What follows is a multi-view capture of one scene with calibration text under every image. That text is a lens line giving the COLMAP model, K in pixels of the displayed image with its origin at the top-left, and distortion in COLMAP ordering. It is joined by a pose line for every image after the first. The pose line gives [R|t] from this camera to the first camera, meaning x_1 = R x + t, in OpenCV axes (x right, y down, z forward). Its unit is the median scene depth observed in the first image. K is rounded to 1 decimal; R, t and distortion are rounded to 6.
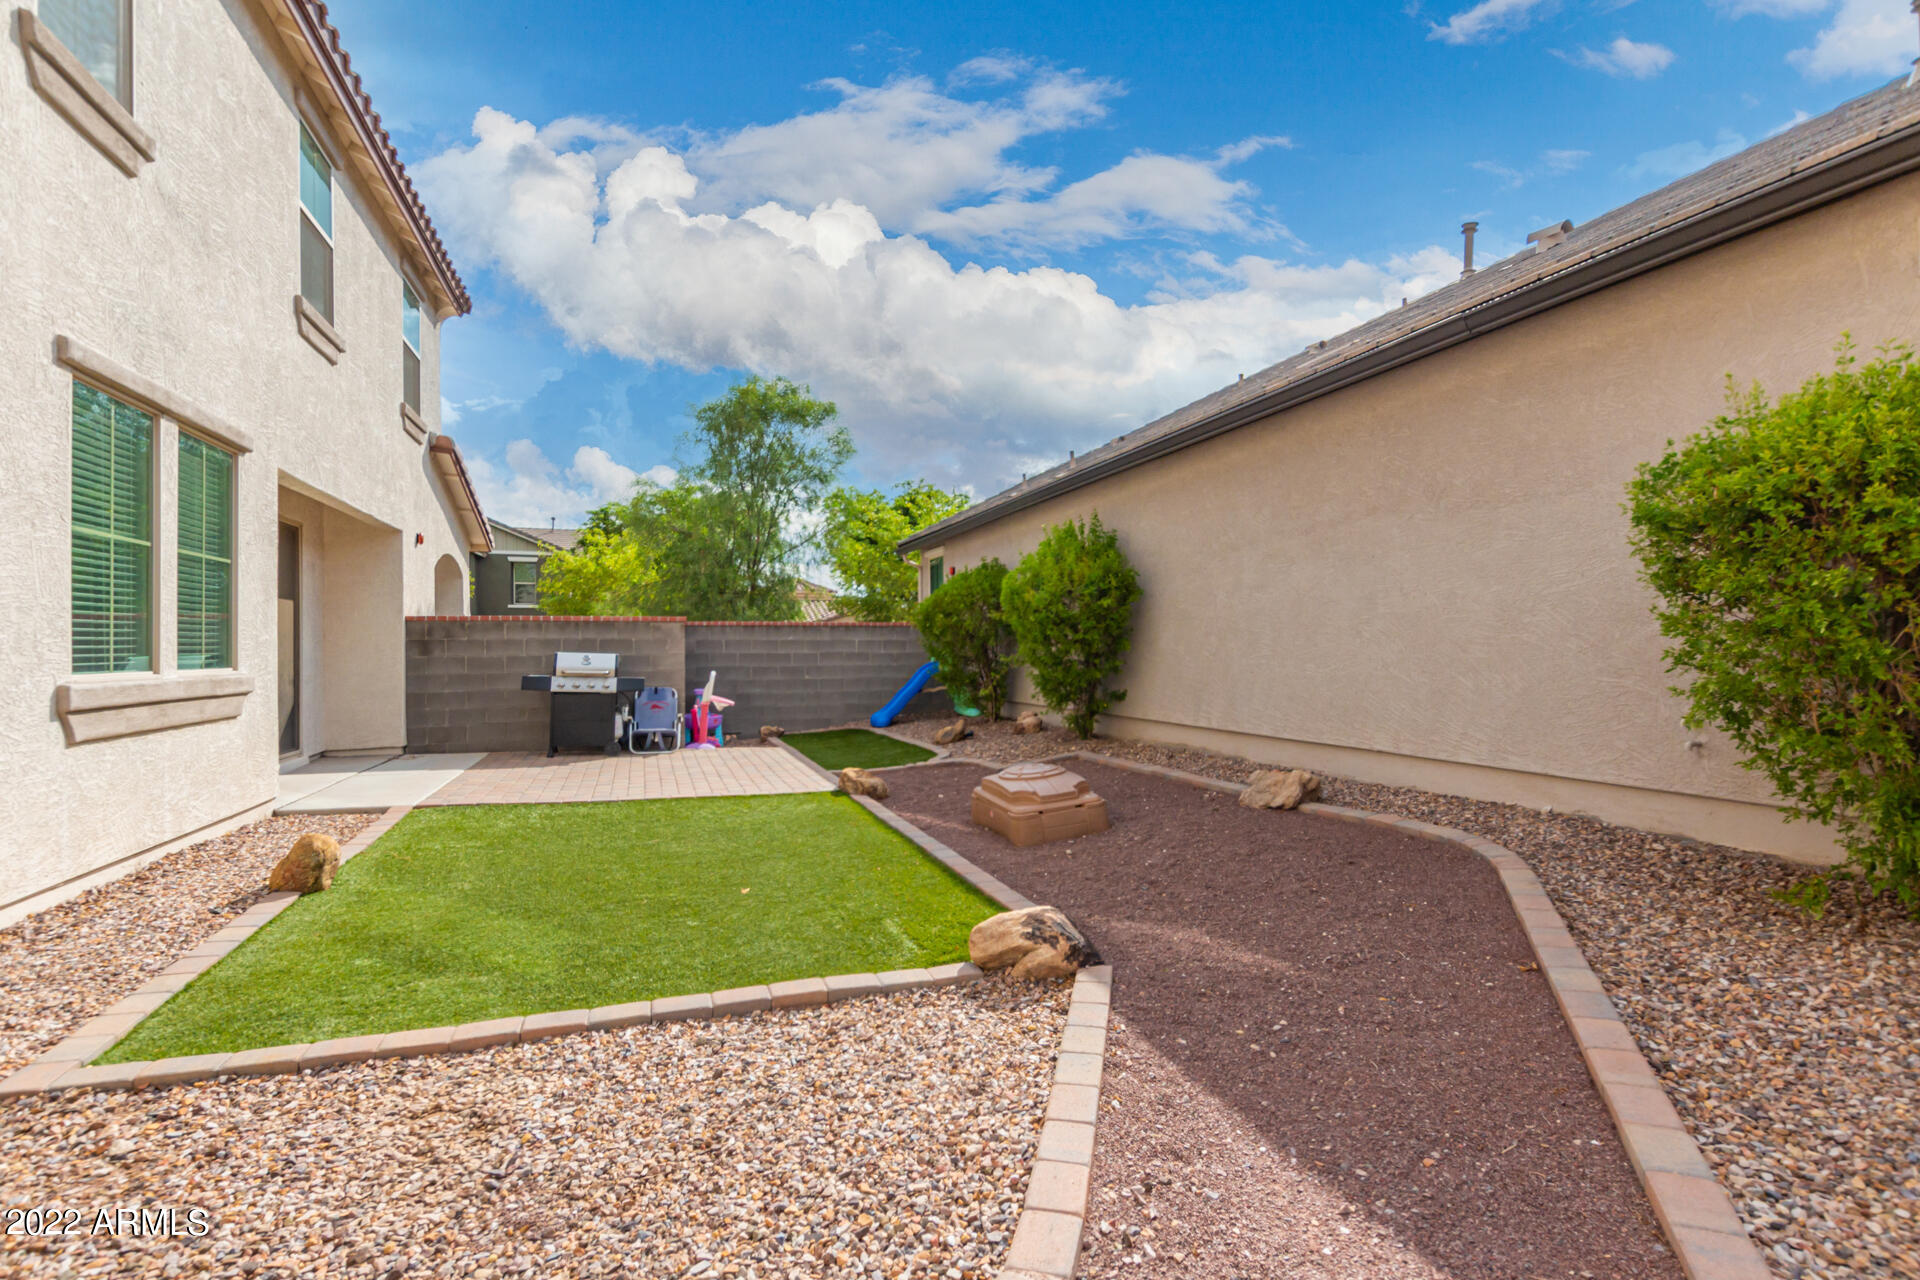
lens RADIAL K [[931.8, 0, 969.1], [0, 931.8, 644.5], [0, 0, 1]] dist [0.009389, -0.001964]
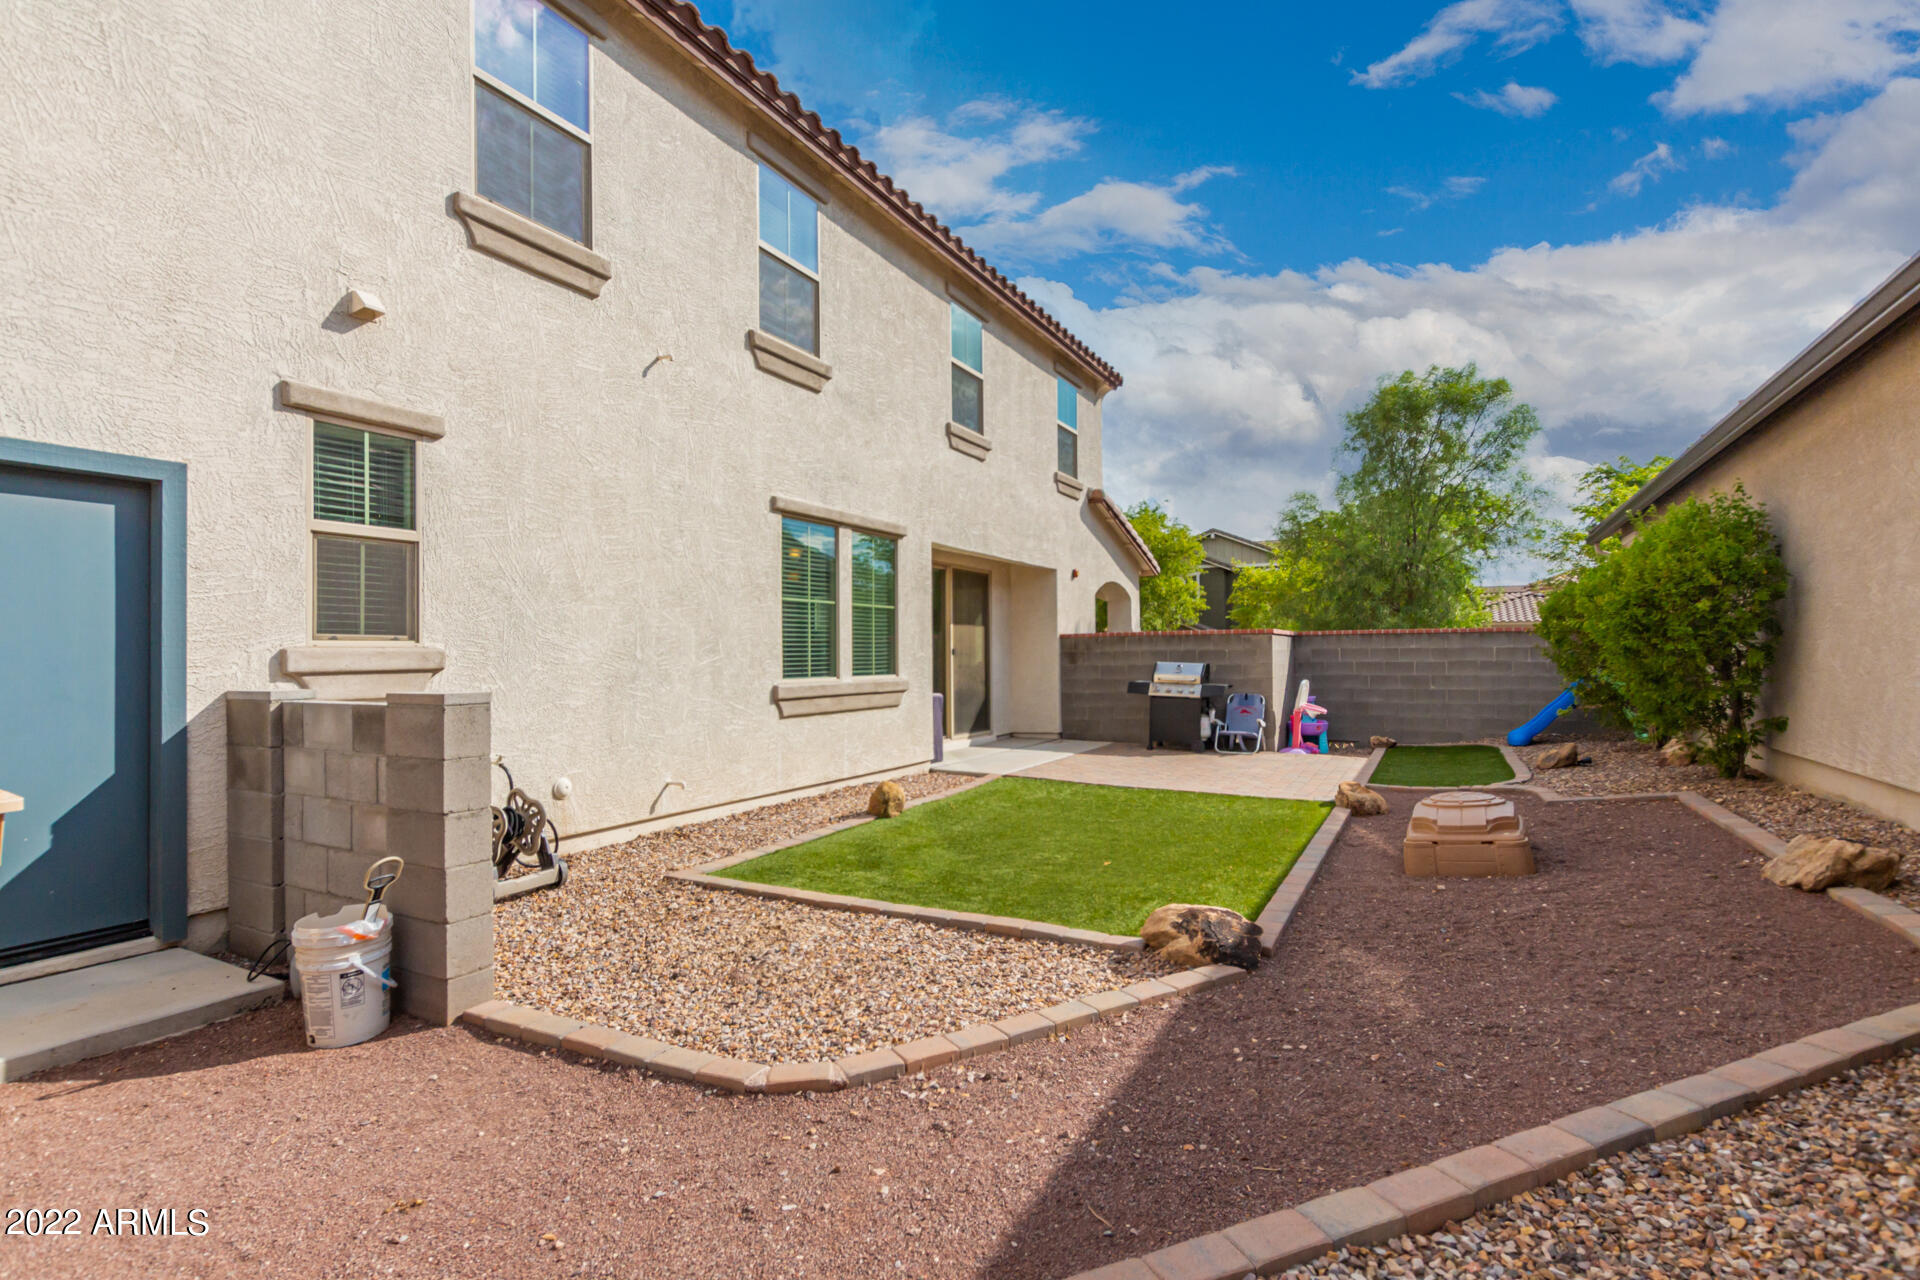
lens RADIAL K [[931.8, 0, 961.7], [0, 931.8, 646.1], [0, 0, 1]] dist [0.009389, -0.001964]
pose [[0.677465, -0.007191, -0.735520, 0.501071], [0.007359, 0.999968, -0.002998, -0.019854], [0.735518, -0.003382, 0.677497, 0.020654]]
